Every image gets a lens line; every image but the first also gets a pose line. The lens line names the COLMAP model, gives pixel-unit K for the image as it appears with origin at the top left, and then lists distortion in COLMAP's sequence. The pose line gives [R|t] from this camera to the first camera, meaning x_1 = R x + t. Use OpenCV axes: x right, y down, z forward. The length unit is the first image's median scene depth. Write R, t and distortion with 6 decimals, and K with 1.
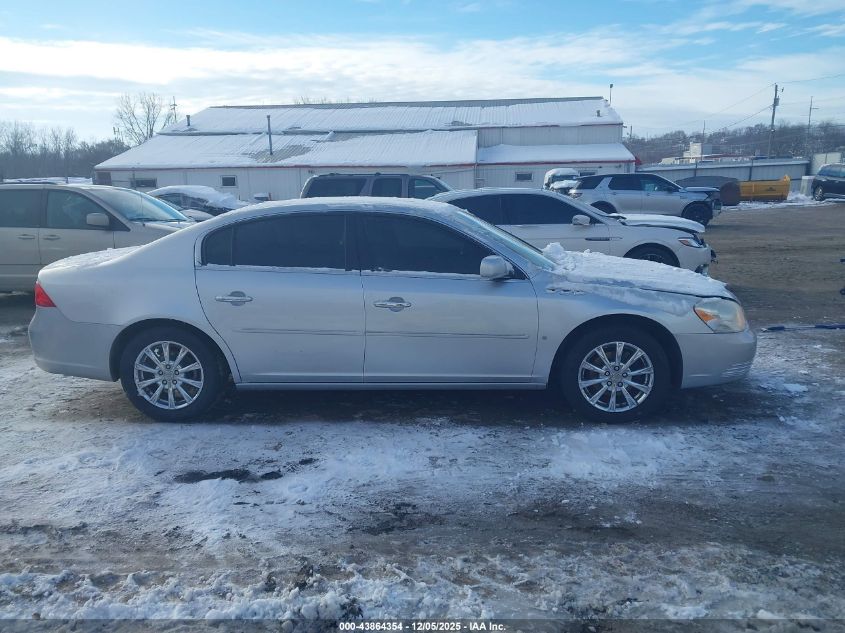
lens RADIAL K [[670.0, 0, 427.3], [0, 670.0, 320.3], [0, 0, 1]] dist [0.031050, -0.025784]
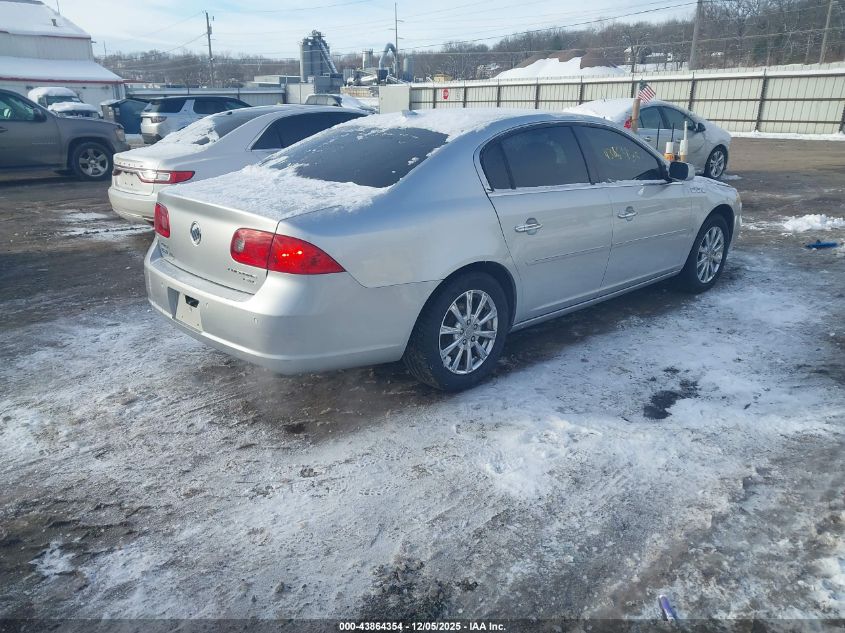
lens RADIAL K [[701.8, 0, 421.5], [0, 701.8, 313.0], [0, 0, 1]] dist [-0.006788, 0.011850]
pose [[0.665956, -0.186736, 0.722241, -0.552956], [0.129403, 0.982403, 0.134682, -0.033155], [-0.734681, 0.003768, 0.678402, 0.259576]]
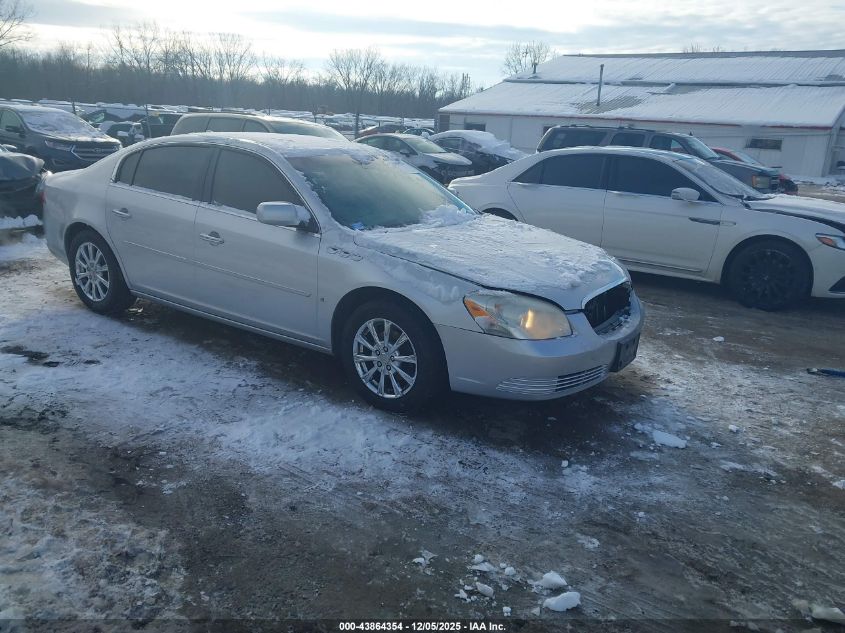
lens RADIAL K [[670.0, 0, 464.7], [0, 670.0, 326.2], [0, 0, 1]] dist [0.031050, -0.025784]
pose [[0.852242, 0.206151, -0.480817, 0.421215], [-0.171043, 0.978375, 0.116308, -0.041484], [0.494396, -0.016883, 0.869073, 0.154637]]
